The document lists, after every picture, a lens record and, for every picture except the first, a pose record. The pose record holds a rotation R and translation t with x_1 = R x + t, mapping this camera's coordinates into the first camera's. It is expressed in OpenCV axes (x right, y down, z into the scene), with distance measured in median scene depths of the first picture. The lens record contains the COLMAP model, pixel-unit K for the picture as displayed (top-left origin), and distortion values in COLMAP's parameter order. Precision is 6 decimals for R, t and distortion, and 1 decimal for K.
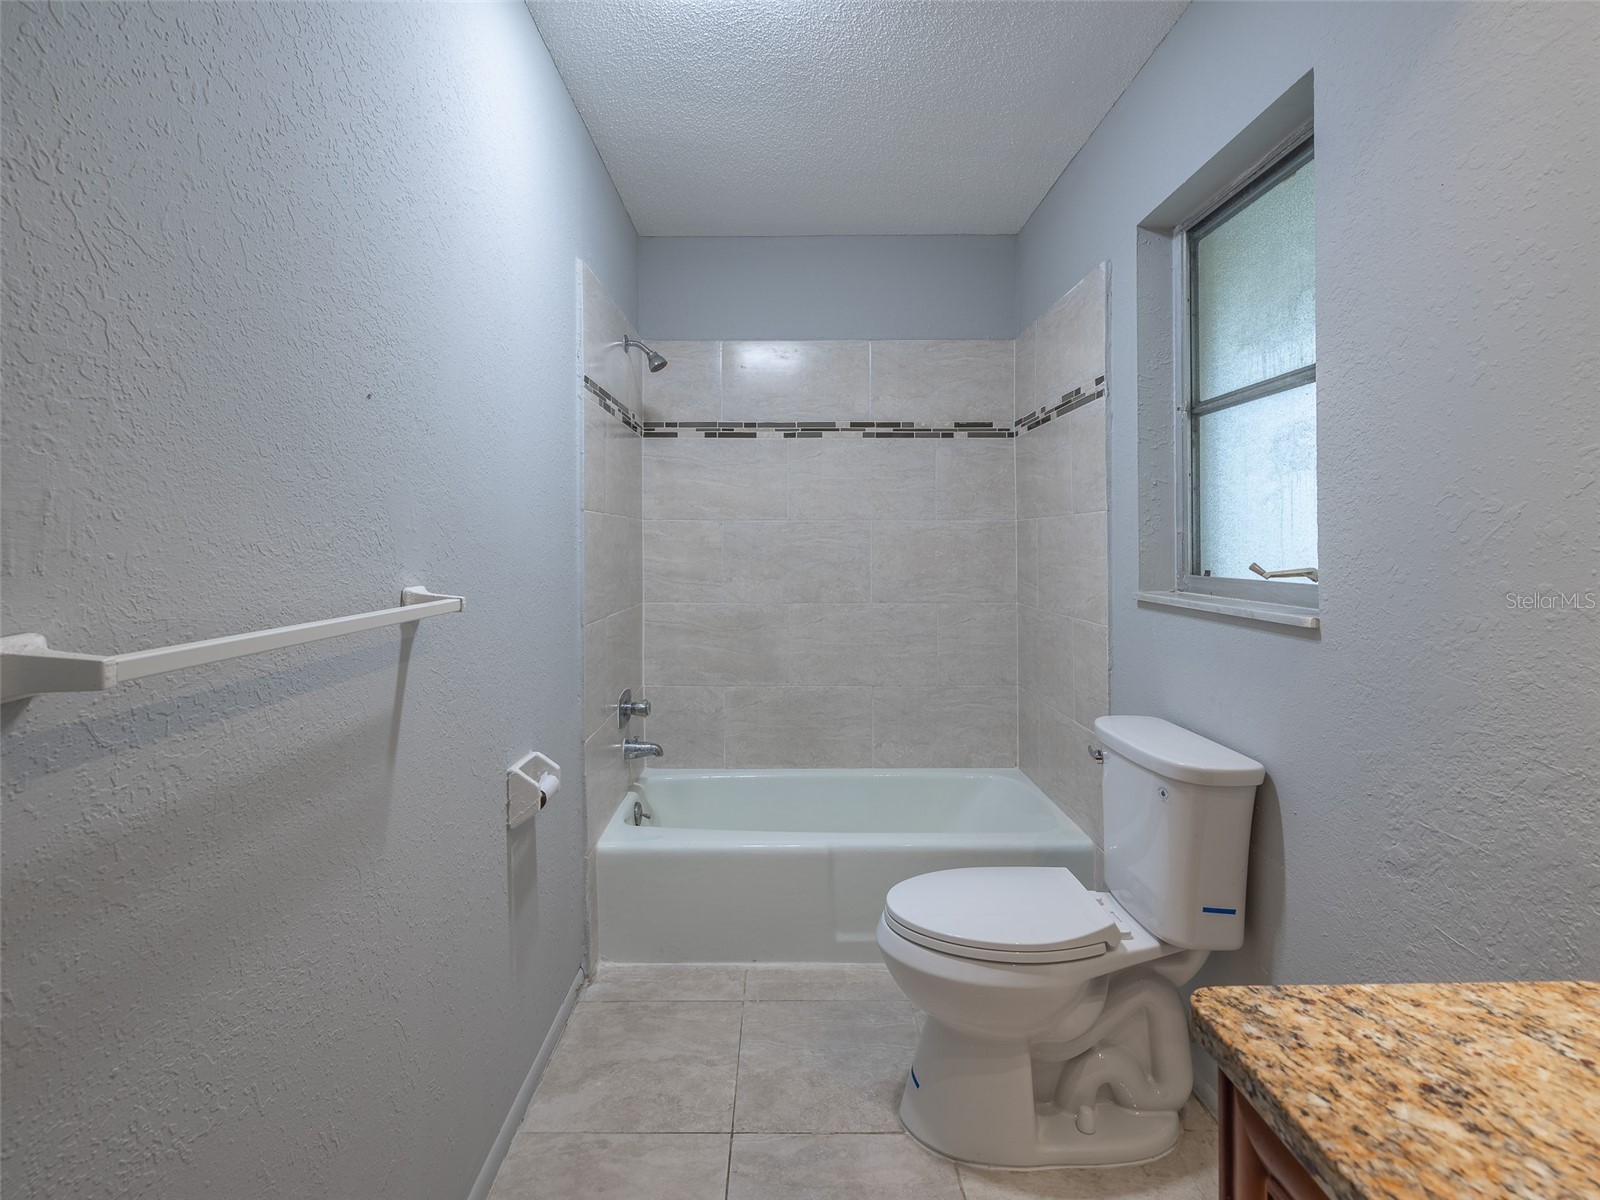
lens RADIAL K [[741.0, 0, 790.1], [0, 741.0, 537.9], [0, 0, 1]] dist [-0.007255, 0.001809]
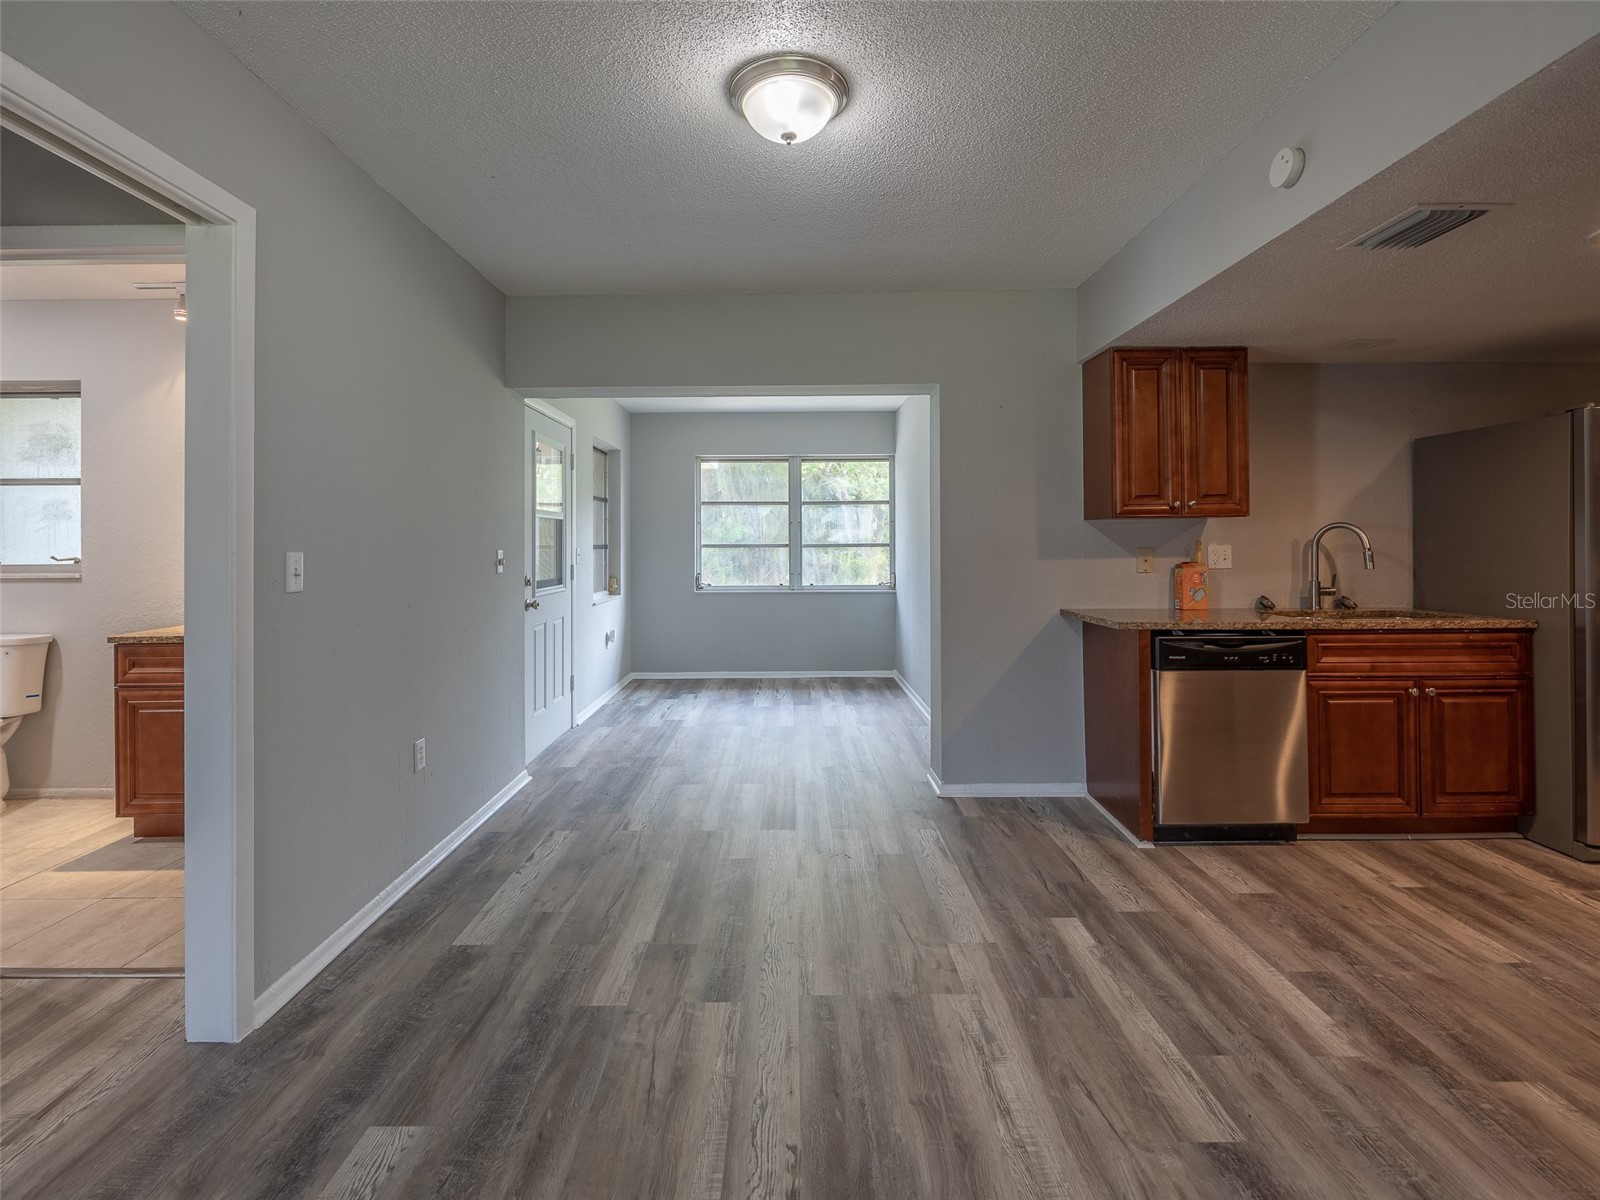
lens RADIAL K [[741.0, 0, 790.1], [0, 741.0, 537.9], [0, 0, 1]] dist [-0.007255, 0.001809]
pose [[-0.002180, 0.010739, 0.999940, -1.448413], [-0.001047, 0.999942, -0.010741, -0.002971], [-0.999997, -0.001071, -0.002169, -1.173274]]
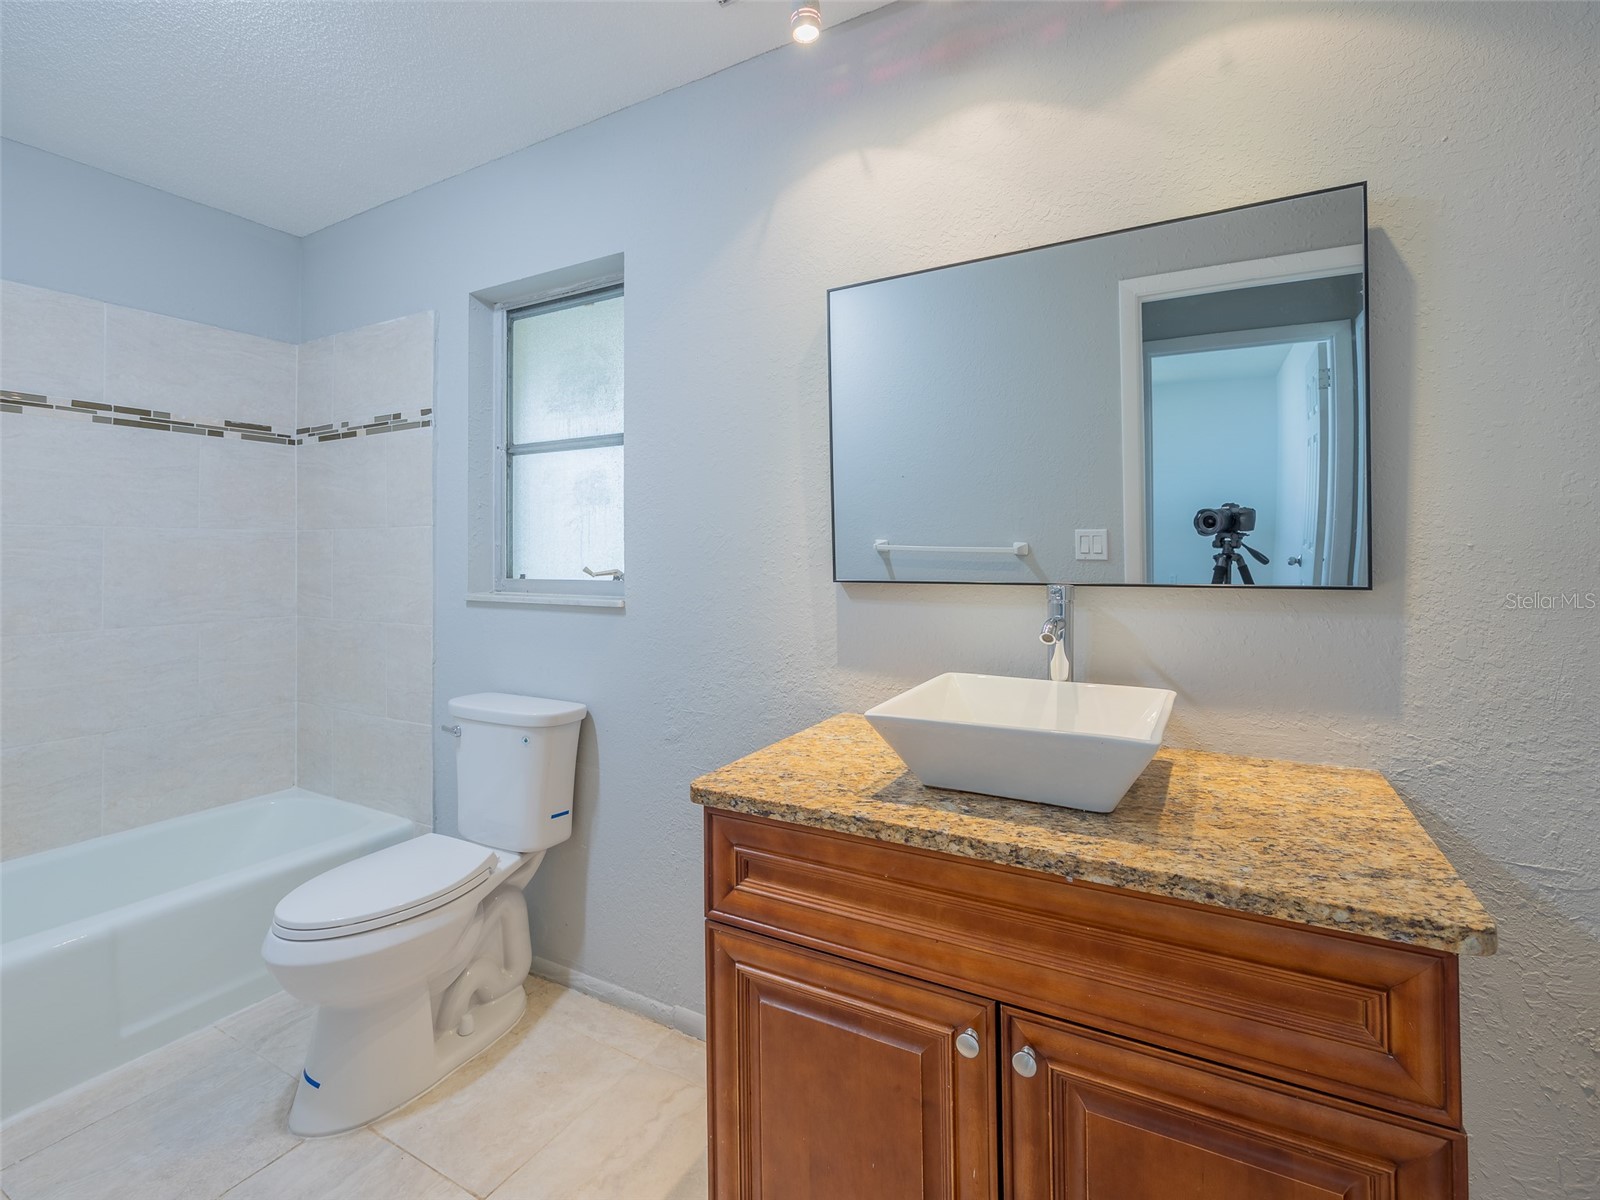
lens RADIAL K [[741.0, 0, 790.1], [0, 741.0, 537.9], [0, 0, 1]] dist [-0.007255, 0.001809]
pose [[0.493544, 0.017235, 0.869550, -0.329834], [-0.003345, 0.999834, -0.017919, 0.001069], [-0.869715, 0.005935, 0.493519, -0.060695]]
